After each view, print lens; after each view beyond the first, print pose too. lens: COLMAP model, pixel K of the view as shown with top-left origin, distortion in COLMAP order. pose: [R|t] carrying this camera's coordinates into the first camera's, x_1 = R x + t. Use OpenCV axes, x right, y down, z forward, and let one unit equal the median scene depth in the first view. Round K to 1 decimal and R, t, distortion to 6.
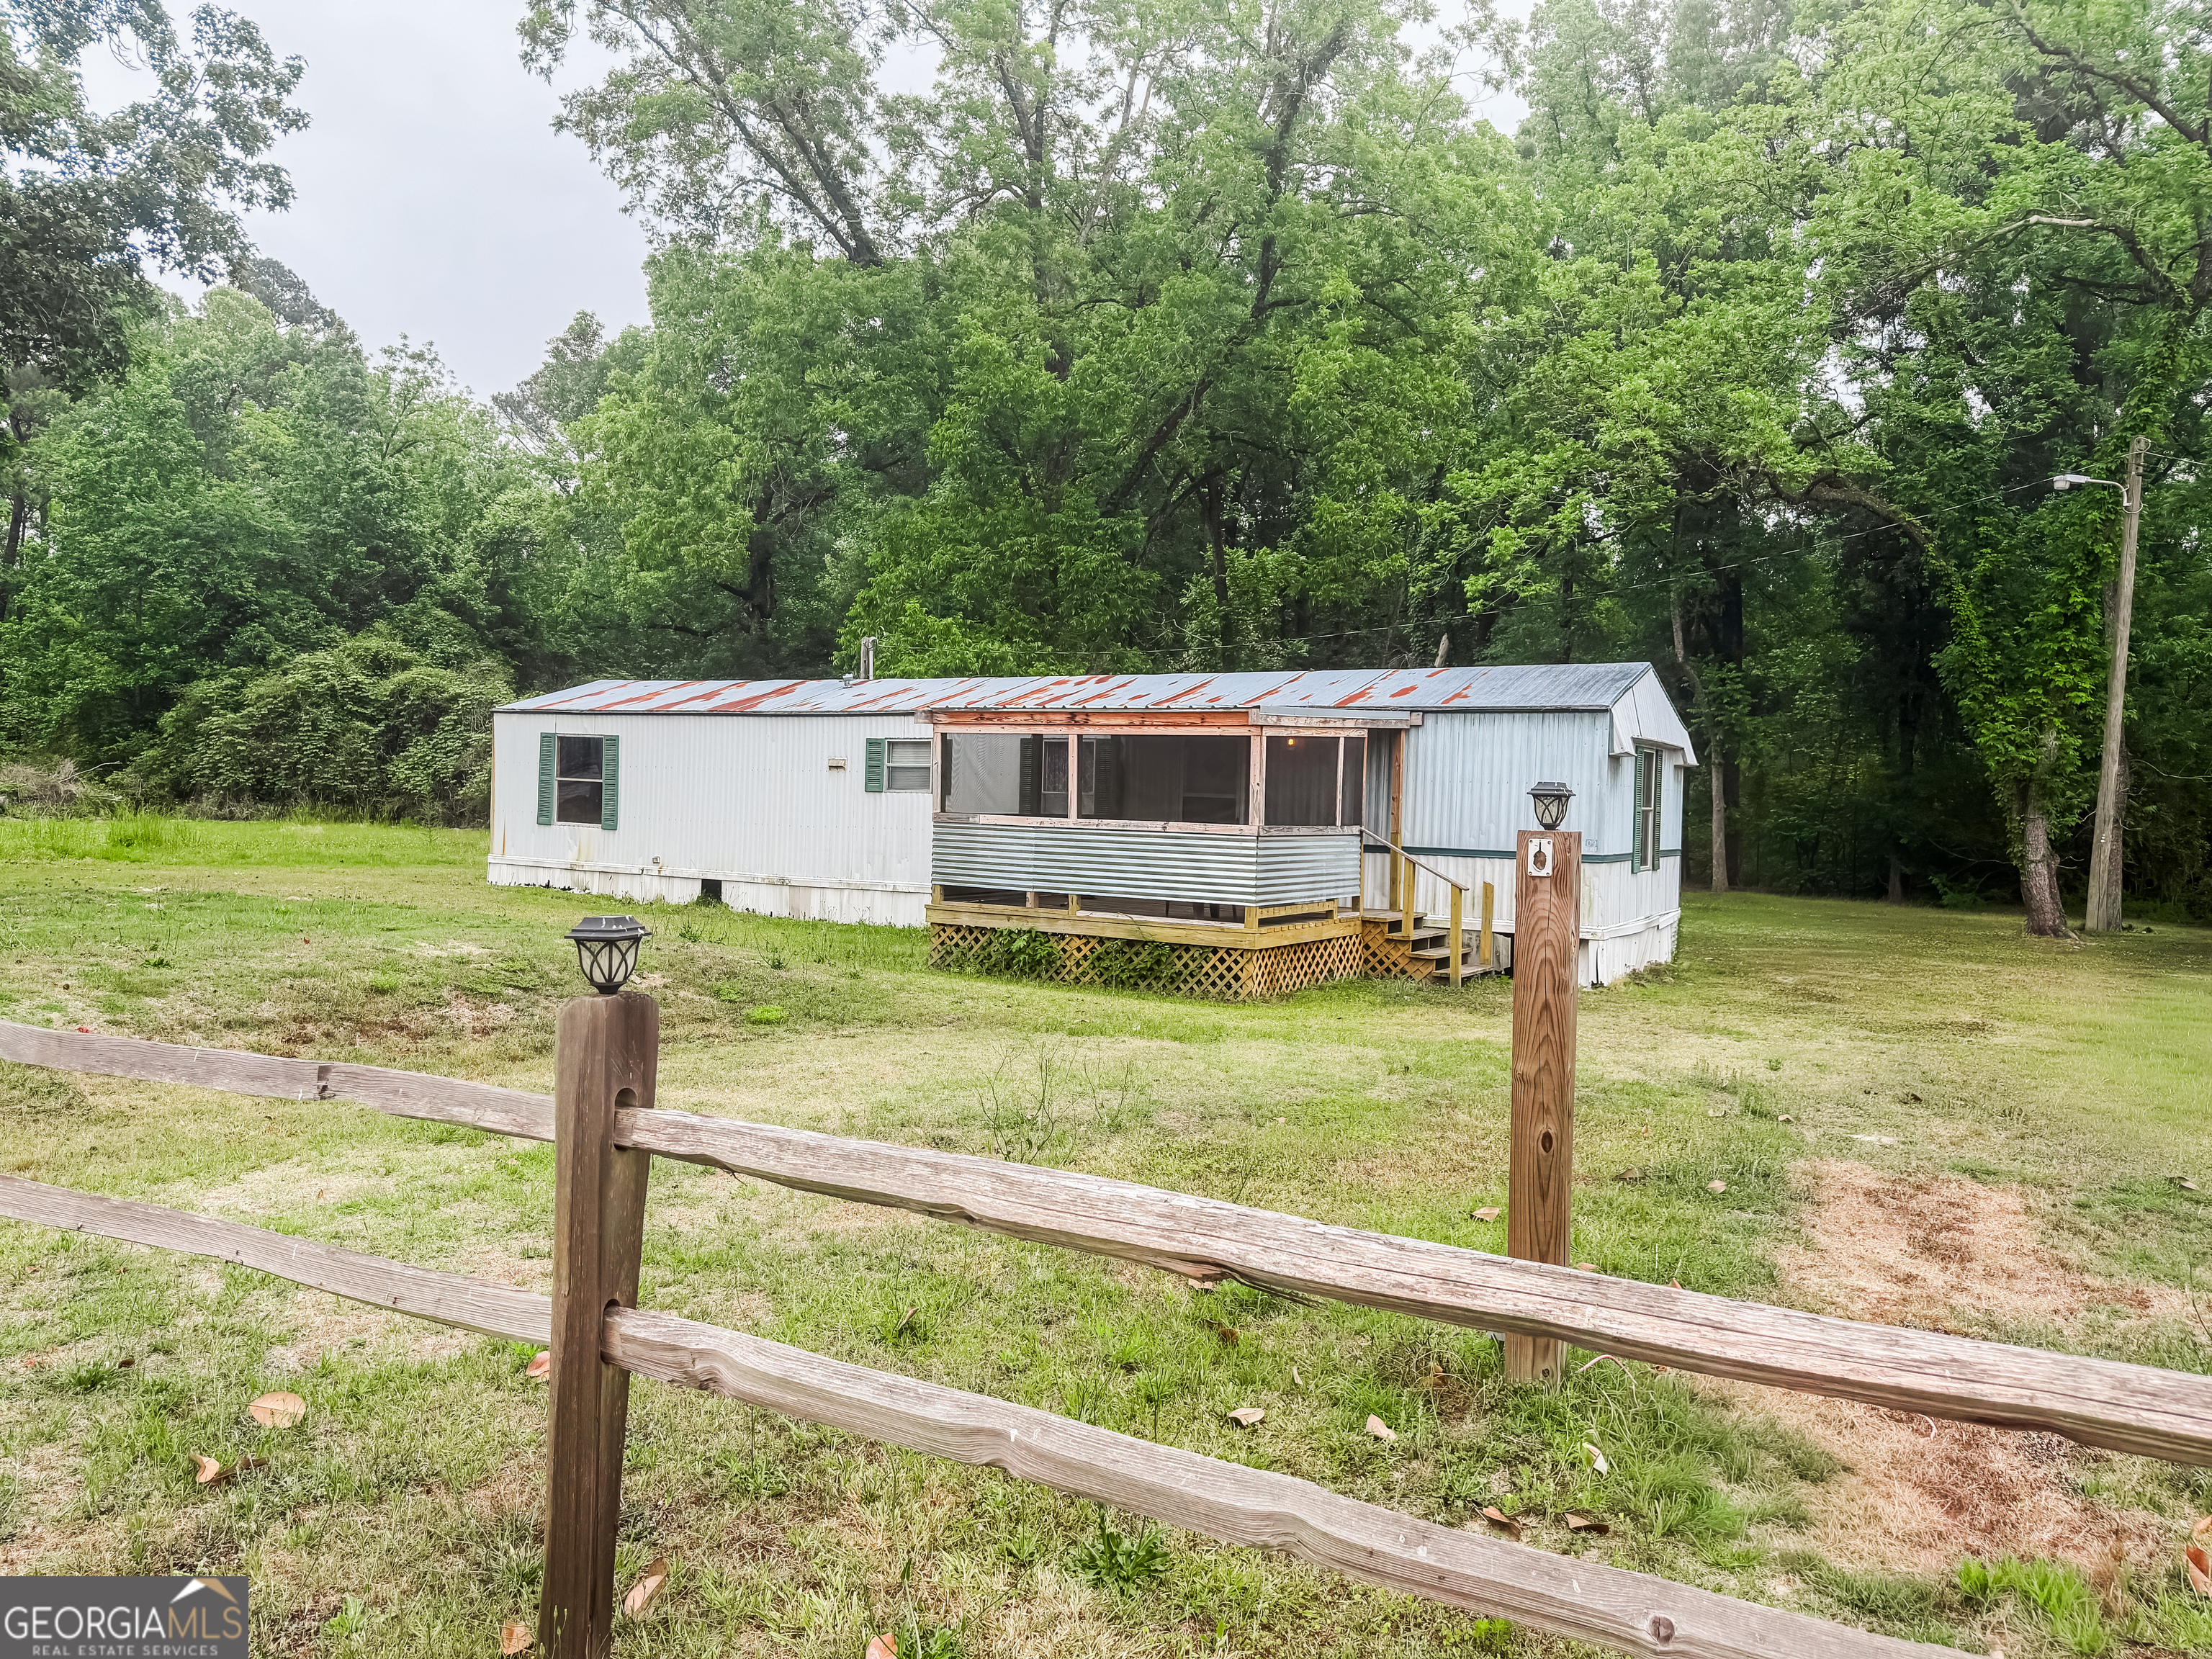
lens RADIAL K [[1593.4, 0, 1106.0], [0, 1593.4, 829.5], [0, 0, 1]] dist [0.000255, -0.001295]
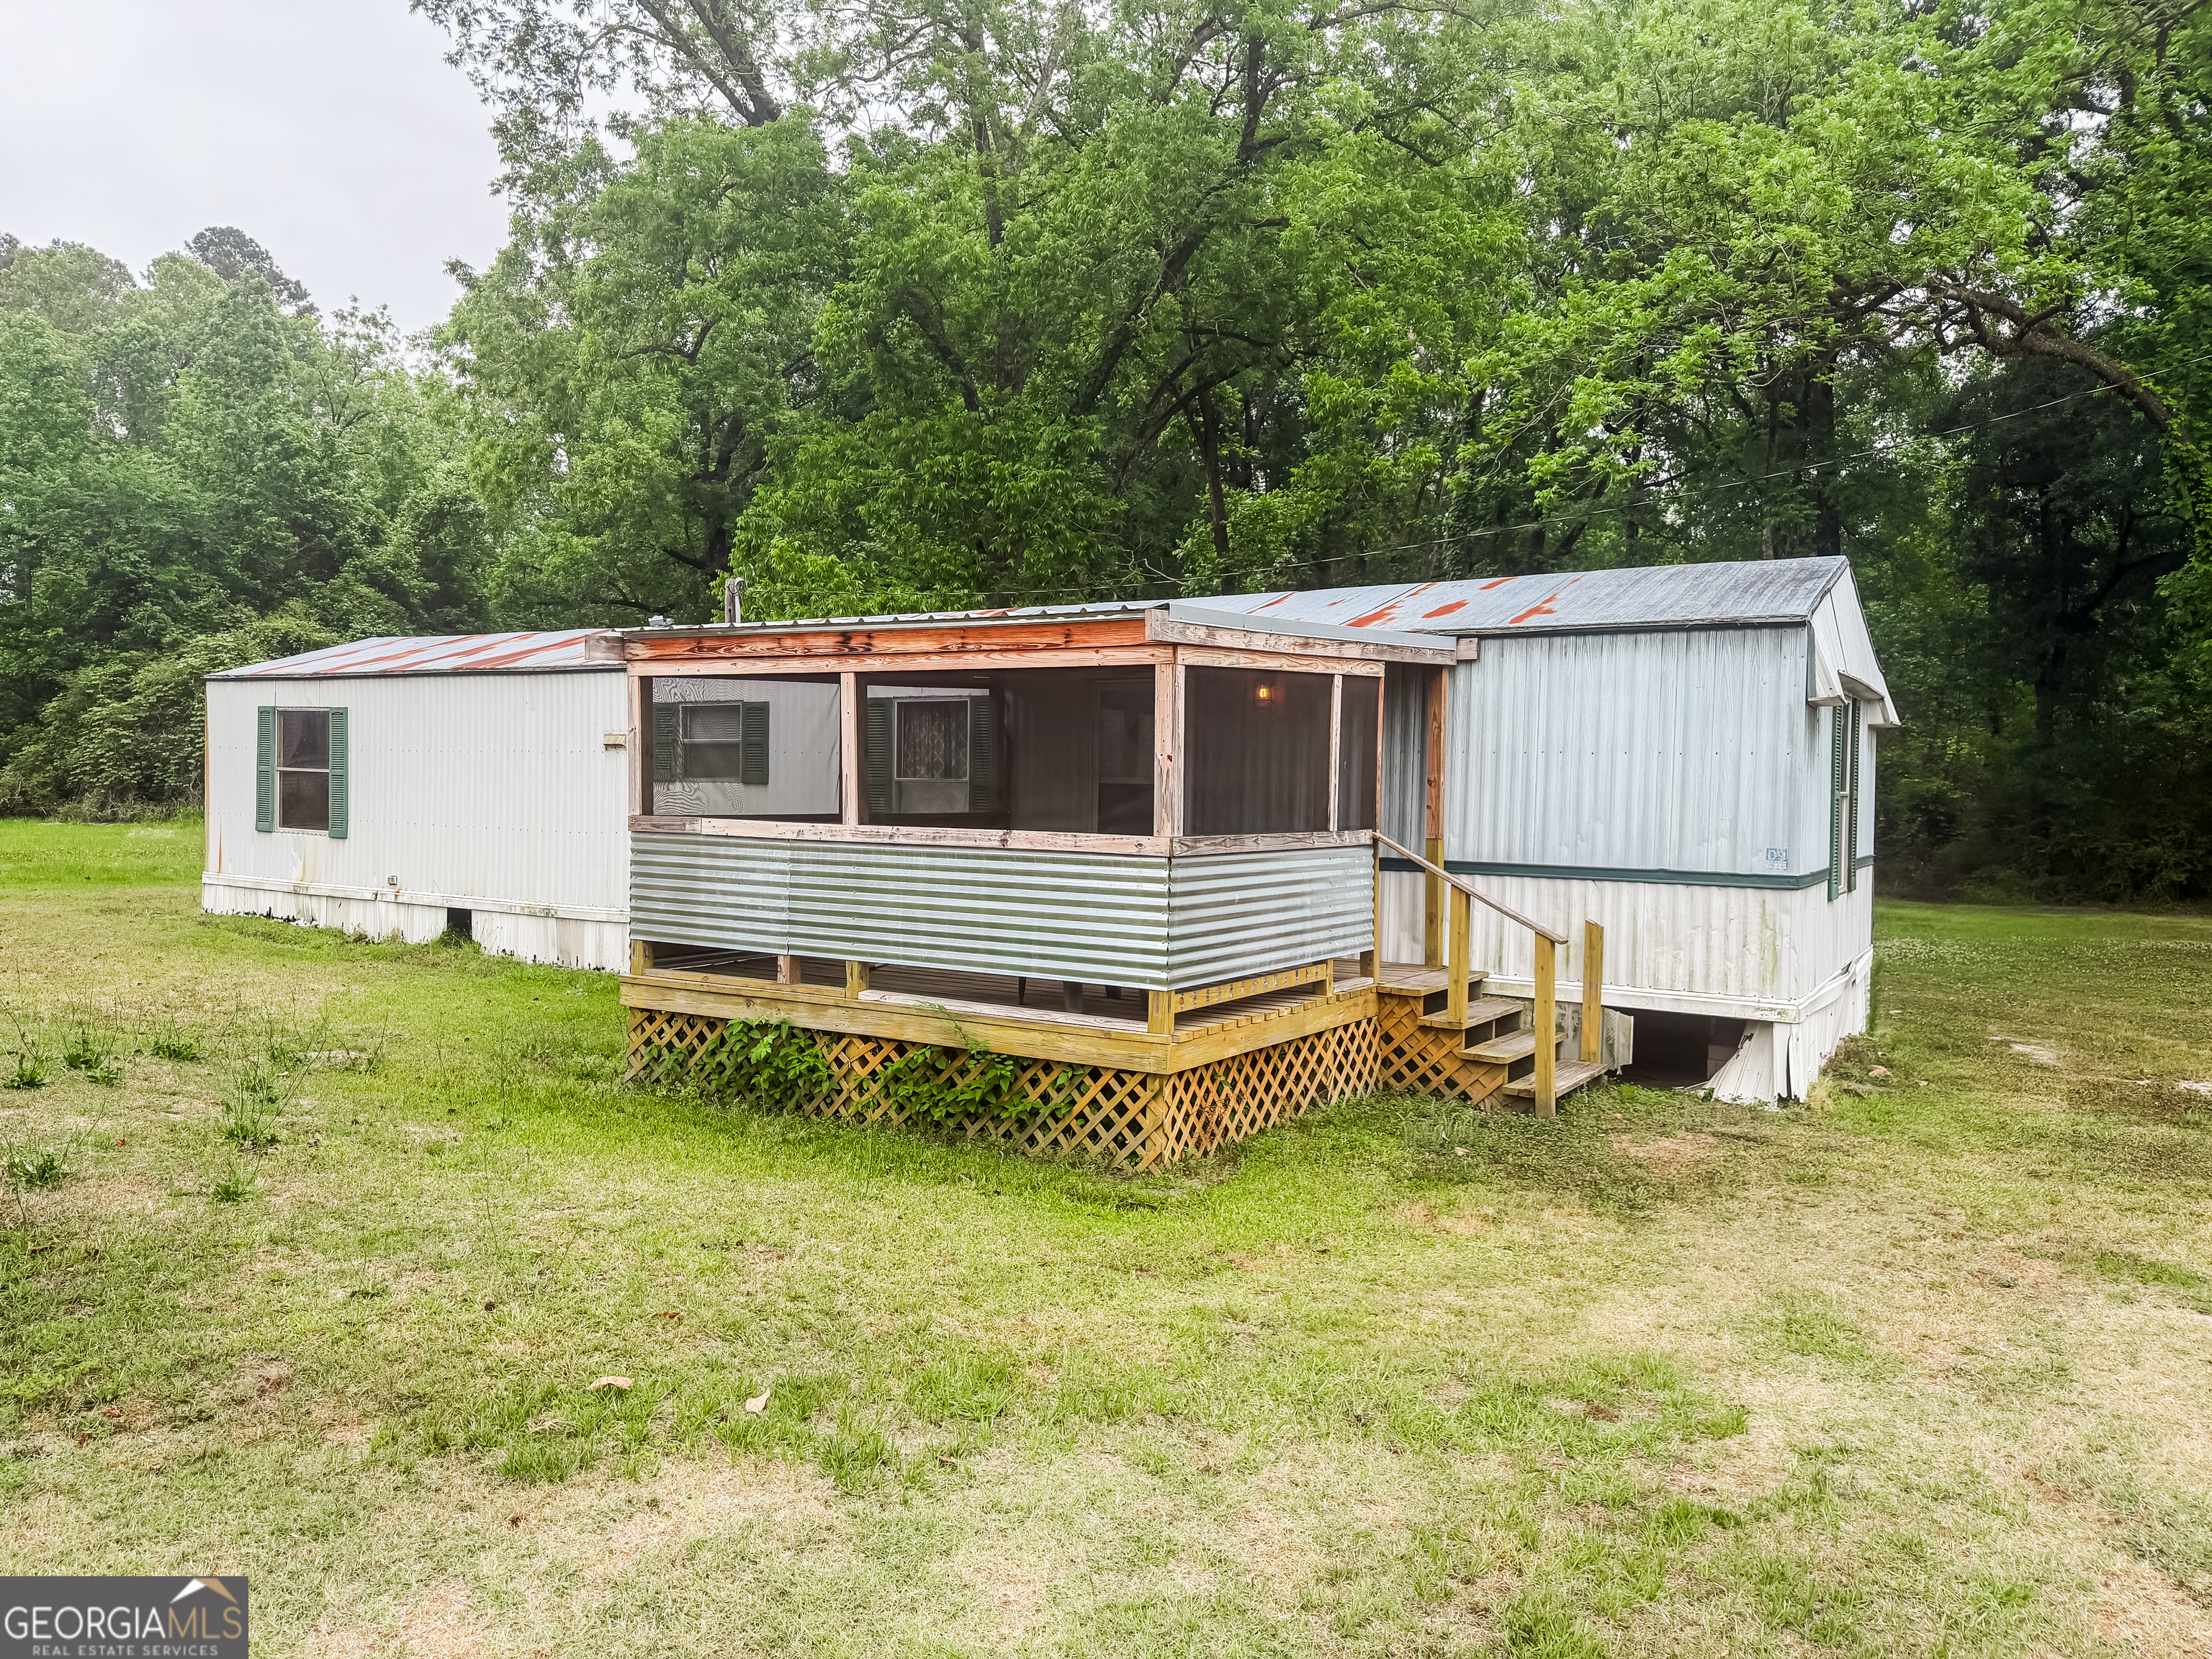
lens RADIAL K [[1537.4, 0, 1106.0], [0, 1537.4, 829.5], [0, 0, 1]] dist [0.000654, 0.000067]
pose [[0.999585, -0.011214, -0.026536, 0.073160], [0.011443, 0.999898, 0.008509, -0.007770], [0.026438, -0.008809, 0.999612, 0.415551]]
